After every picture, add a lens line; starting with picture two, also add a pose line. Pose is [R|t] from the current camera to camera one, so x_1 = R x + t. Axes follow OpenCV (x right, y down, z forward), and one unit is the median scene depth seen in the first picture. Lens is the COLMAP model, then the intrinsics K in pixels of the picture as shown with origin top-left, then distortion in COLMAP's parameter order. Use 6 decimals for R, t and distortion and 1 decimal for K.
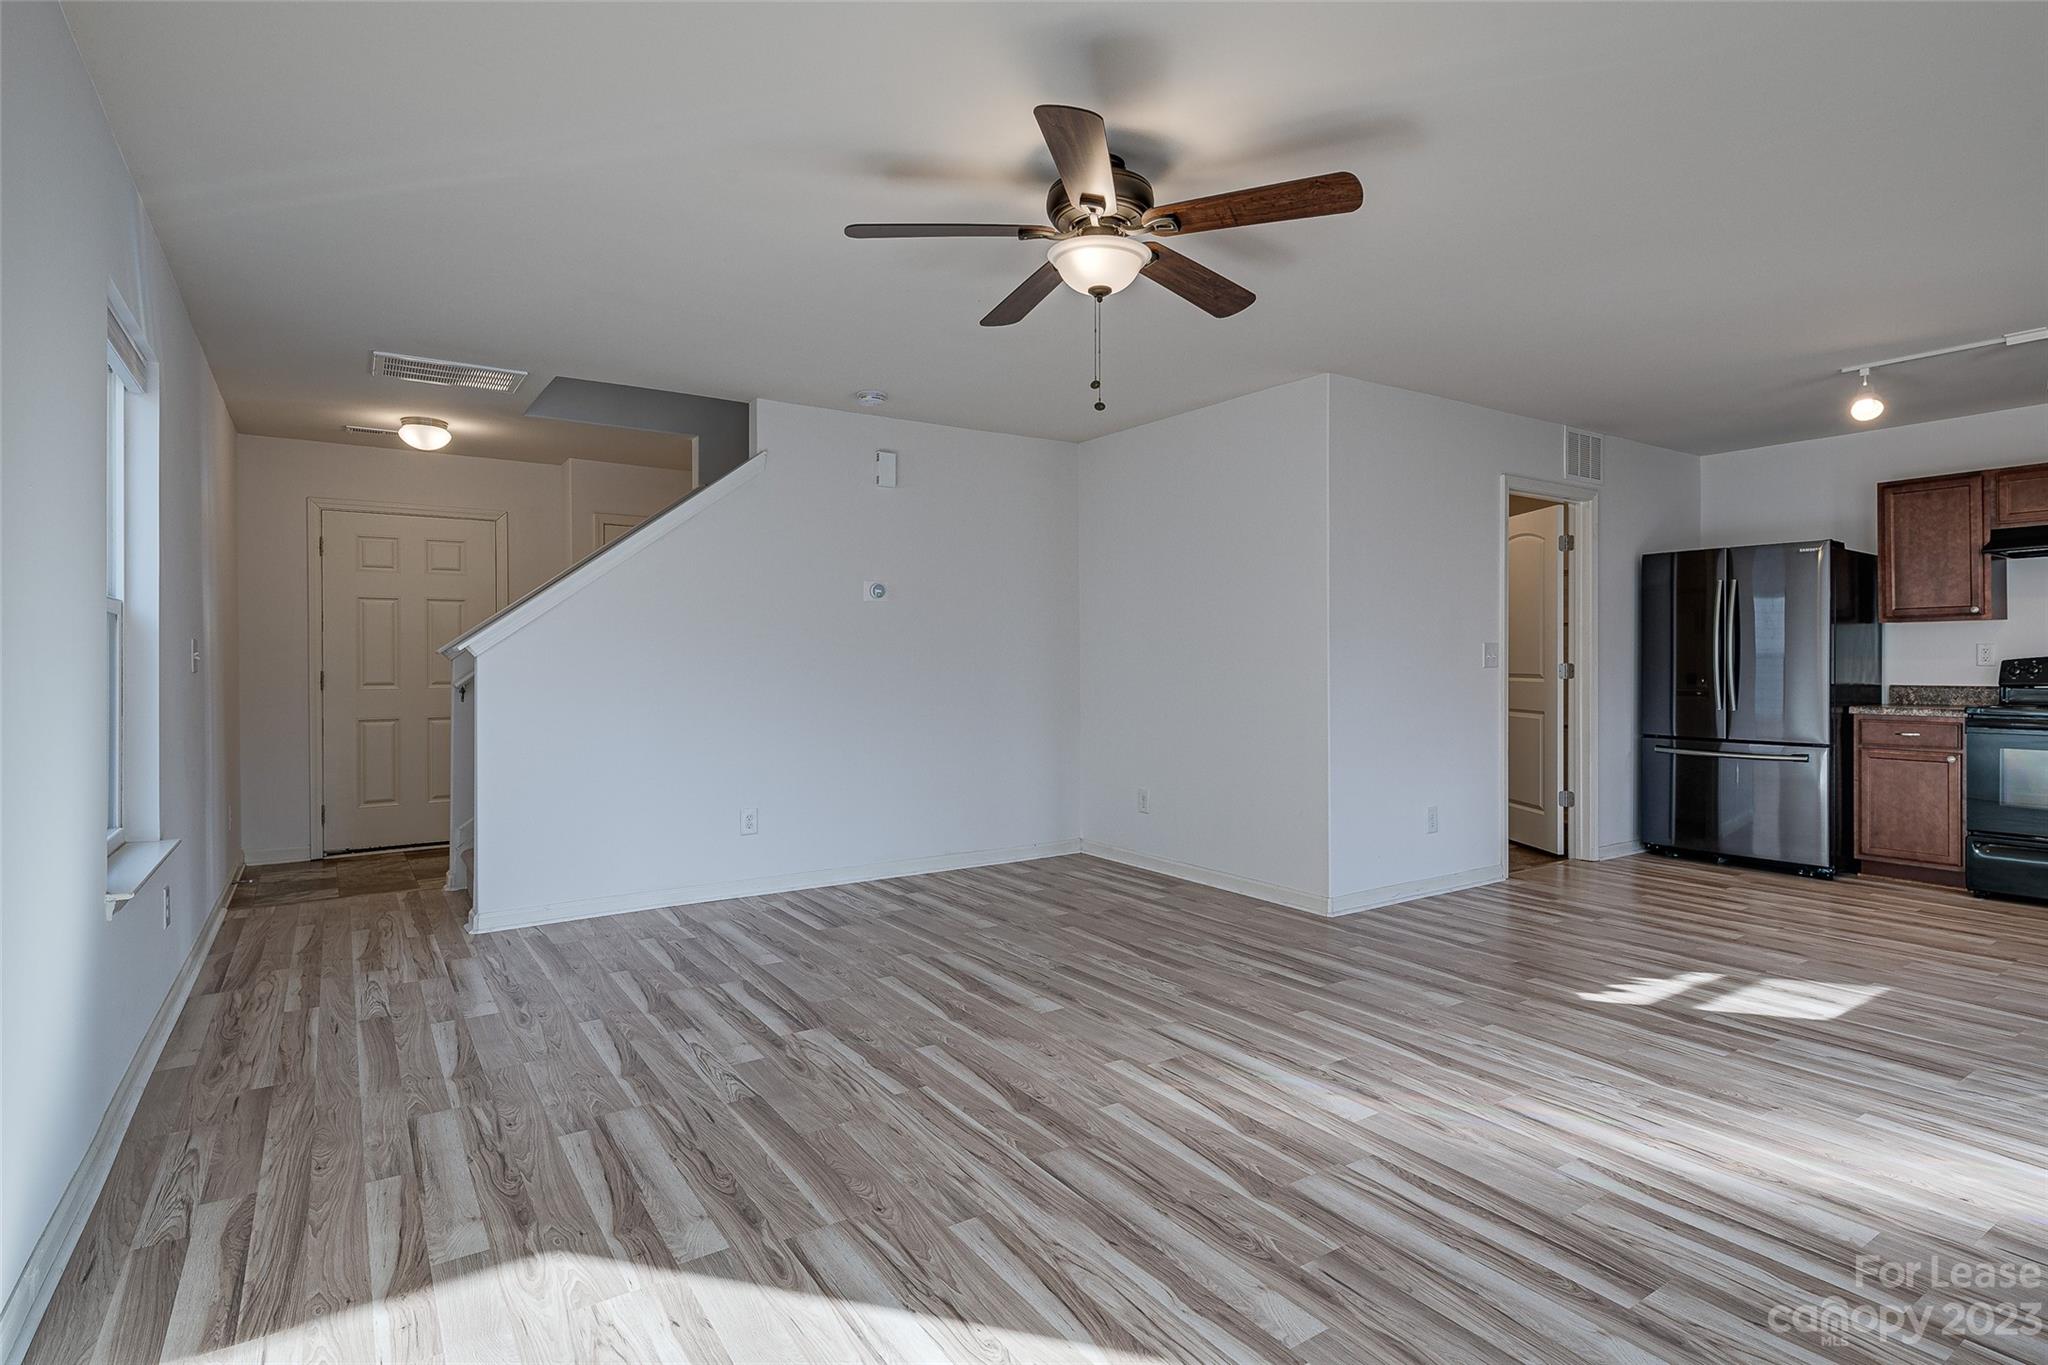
lens RADIAL K [[1019.3, 0, 1022.0], [0, 1019.3, 663.5], [0, 0, 1]] dist [0.018695, -0.011062]
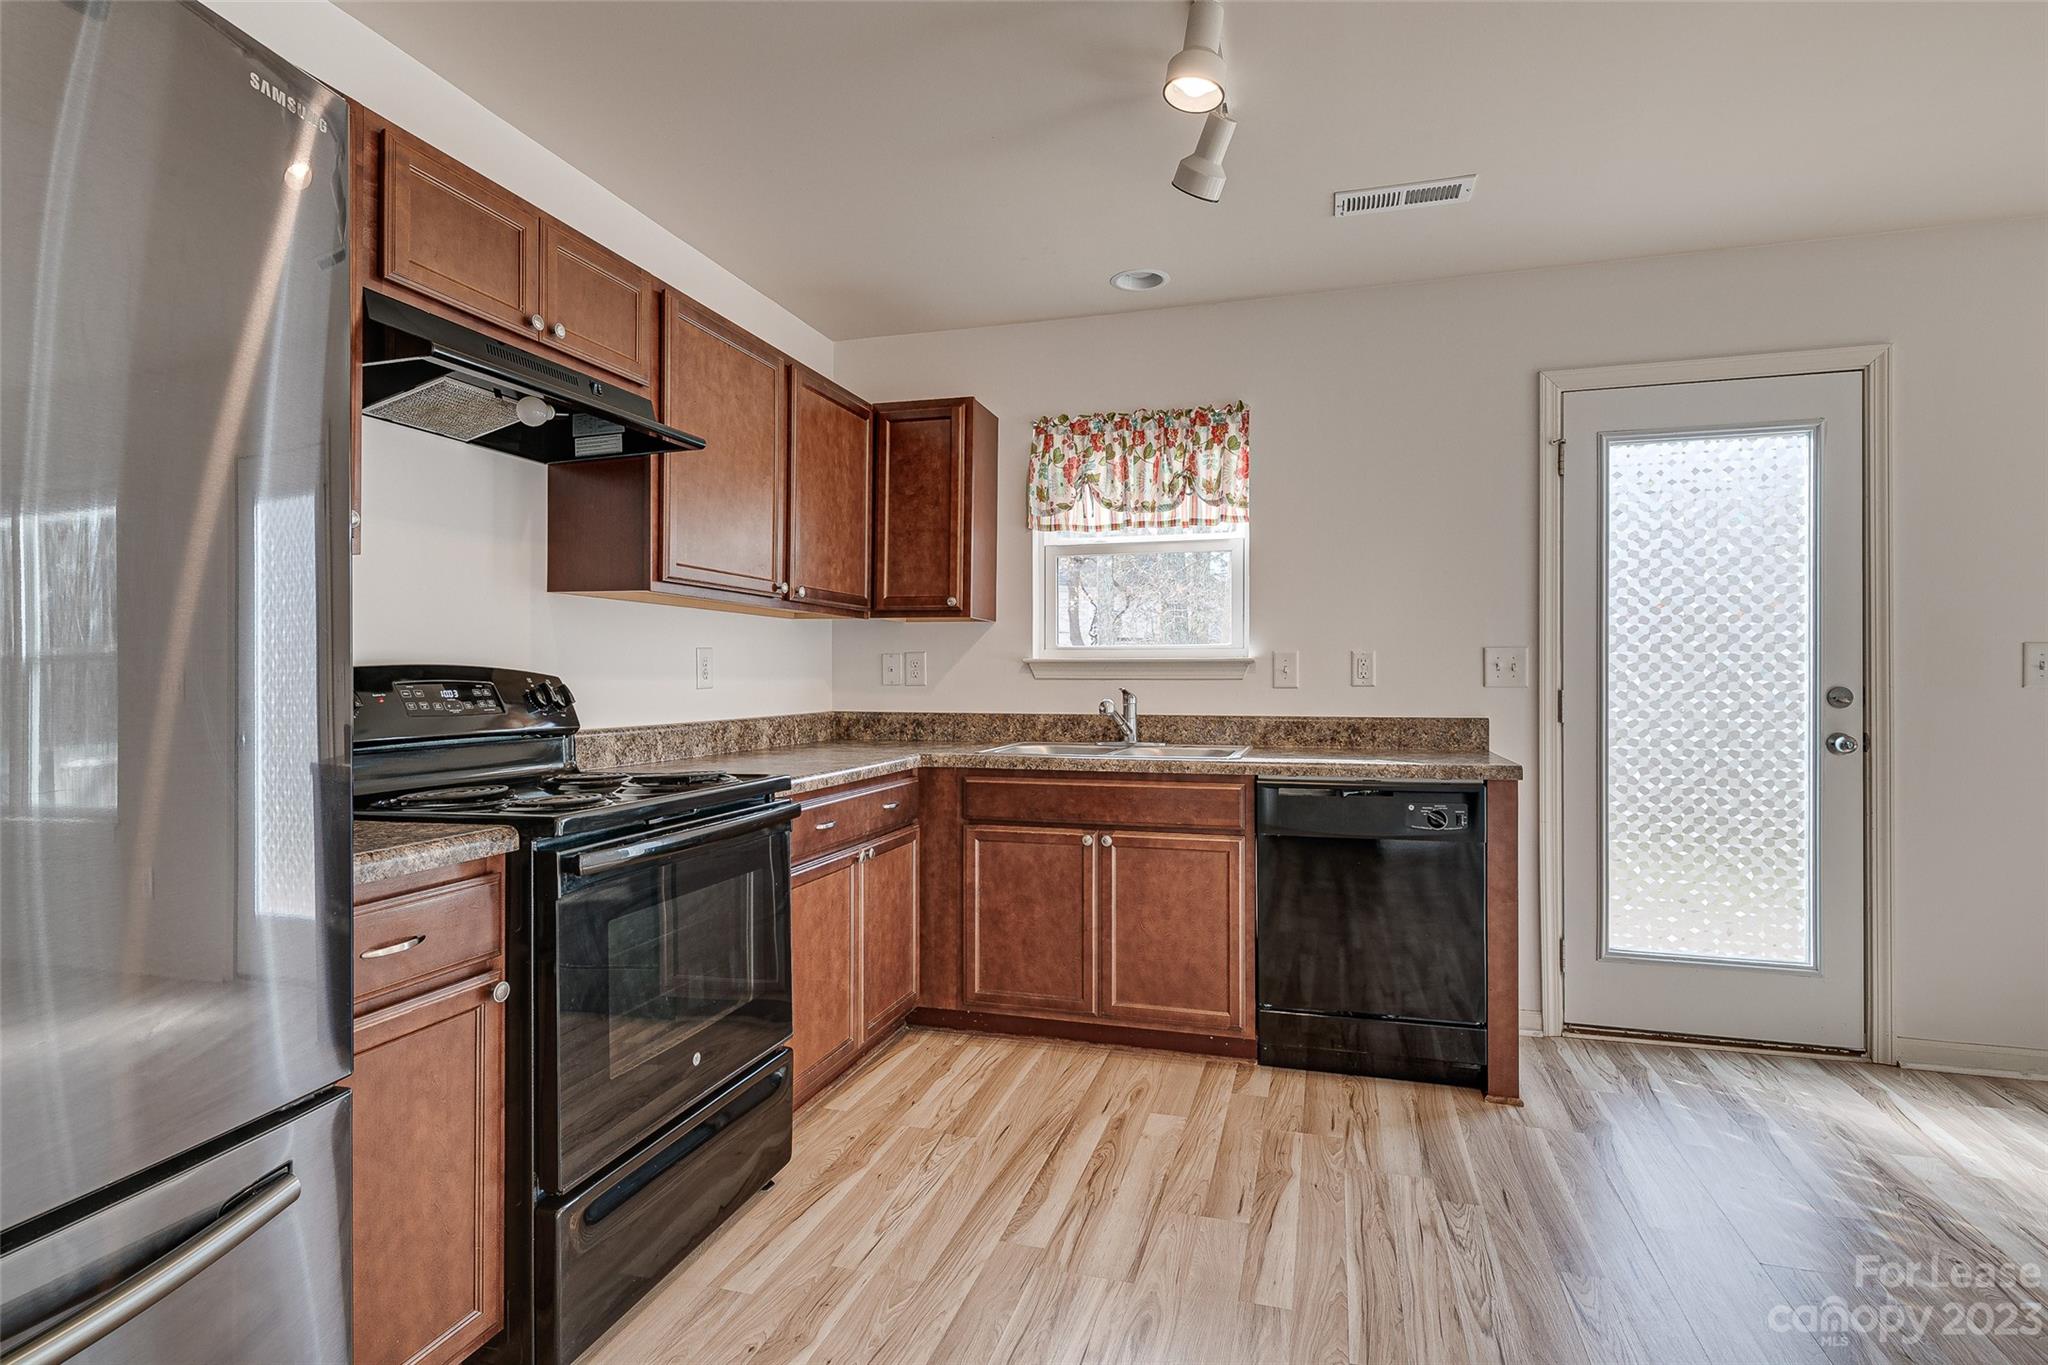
lens RADIAL K [[1029.9, 0, 1029.6], [0, 1029.9, 676.1], [0, 0, 1]] dist [0.020536, -0.011260]
pose [[-0.642032, 0.005525, 0.766658, 0.841592], [0.004106, 0.999984, -0.003768, -0.001821], [-0.766667, 0.000729, -0.642045, 1.624260]]
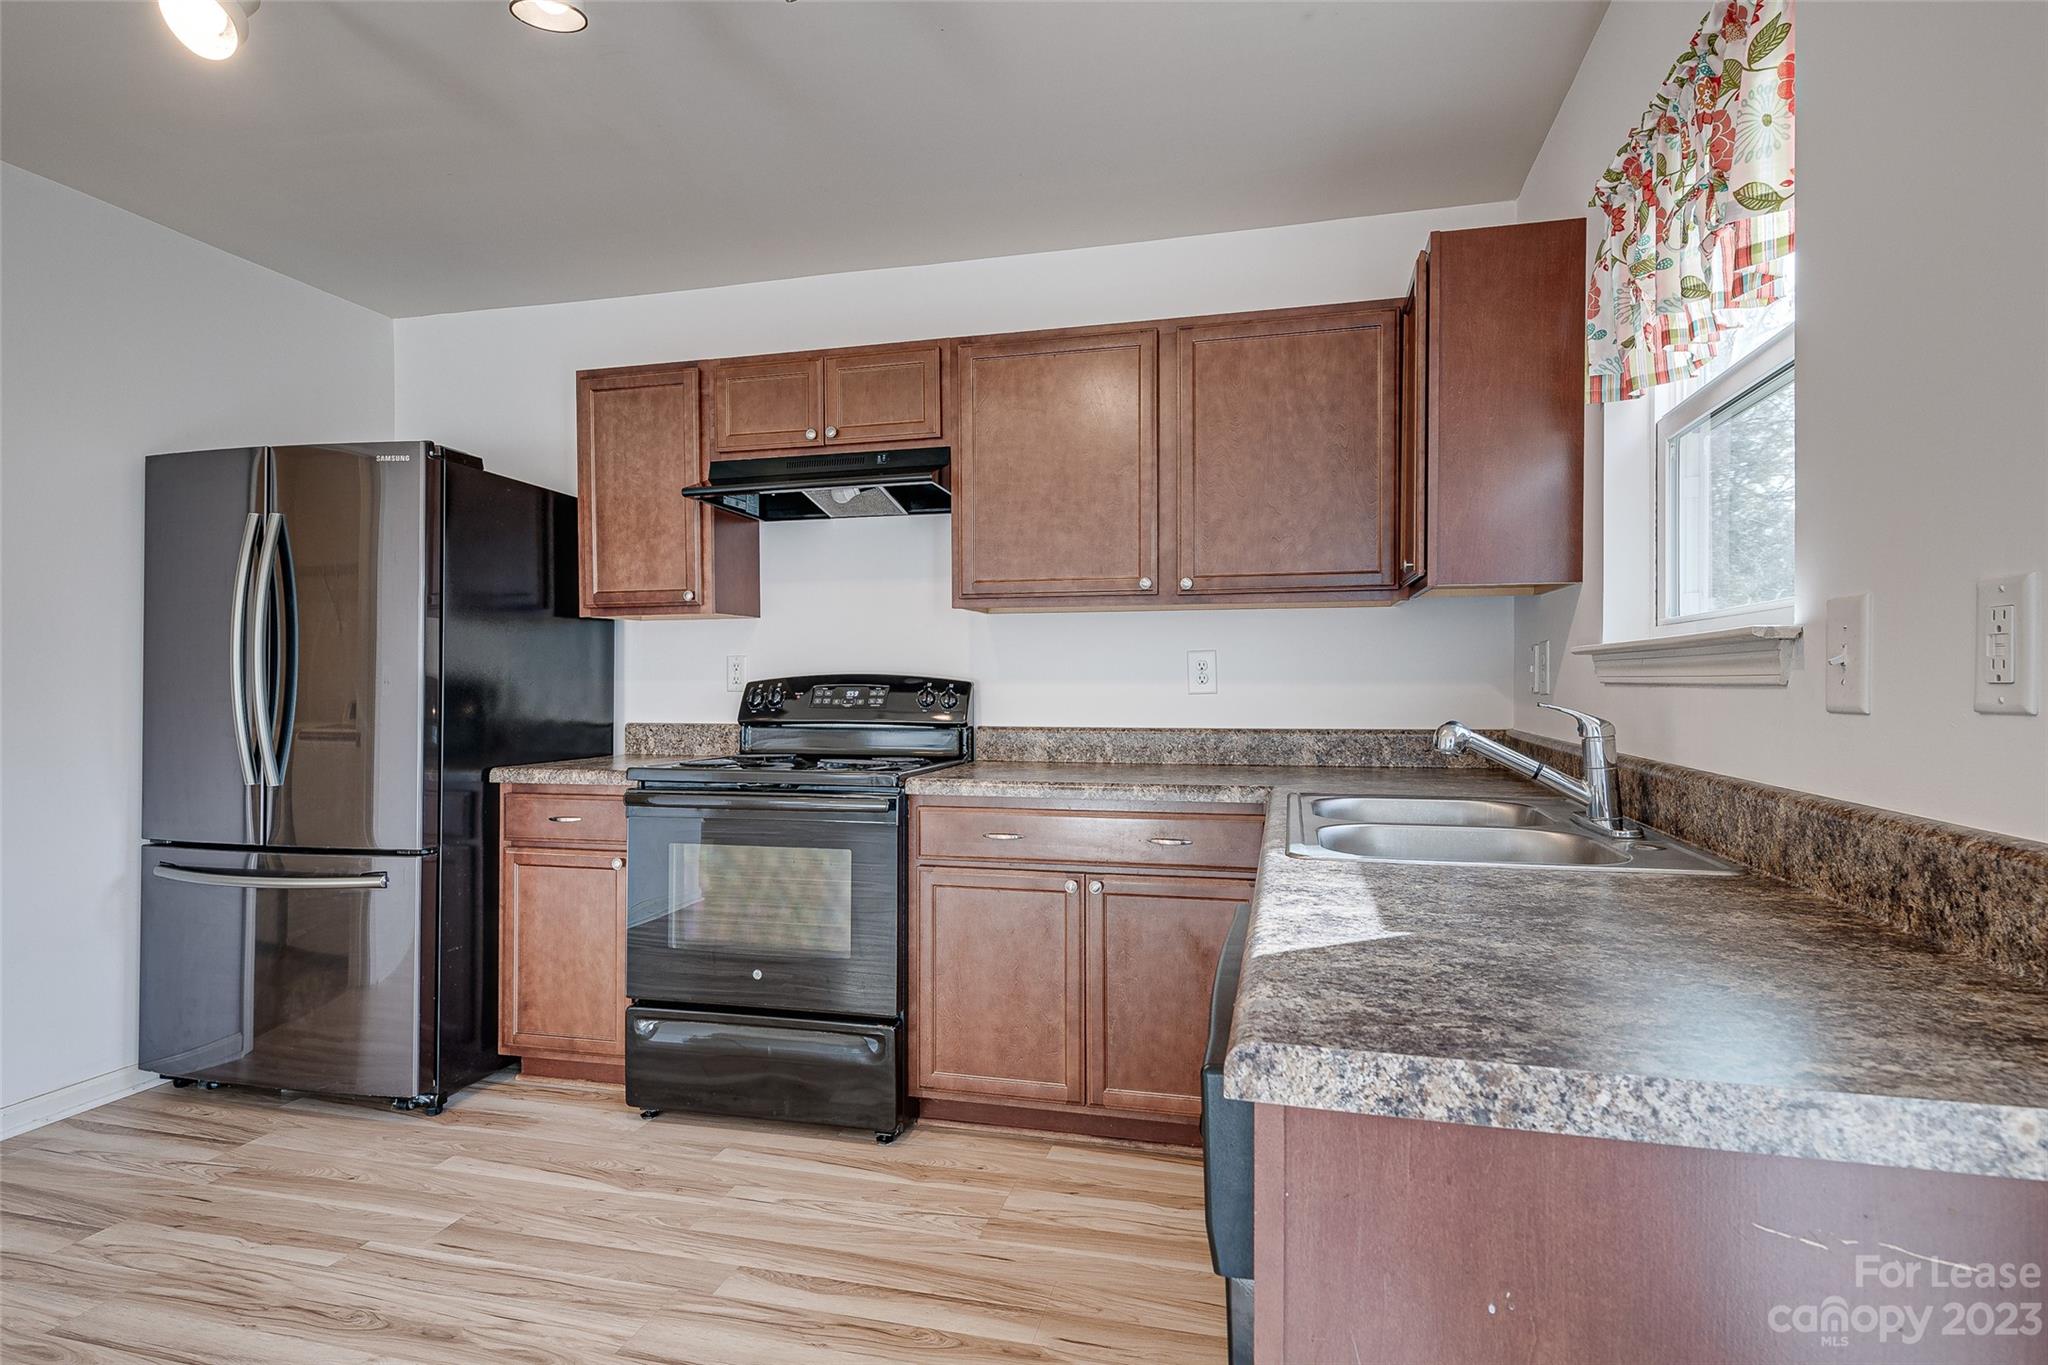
lens RADIAL K [[1020.2, 0, 1035.0], [0, 1020.2, 681.3], [0, 0, 1]] dist [0.020190, -0.010955]
pose [[0.738539, 0.004139, 0.674198, 1.057069], [-0.000677, 0.999985, -0.005398, -0.000904], [-0.674210, 0.003530, 0.738531, 0.676868]]
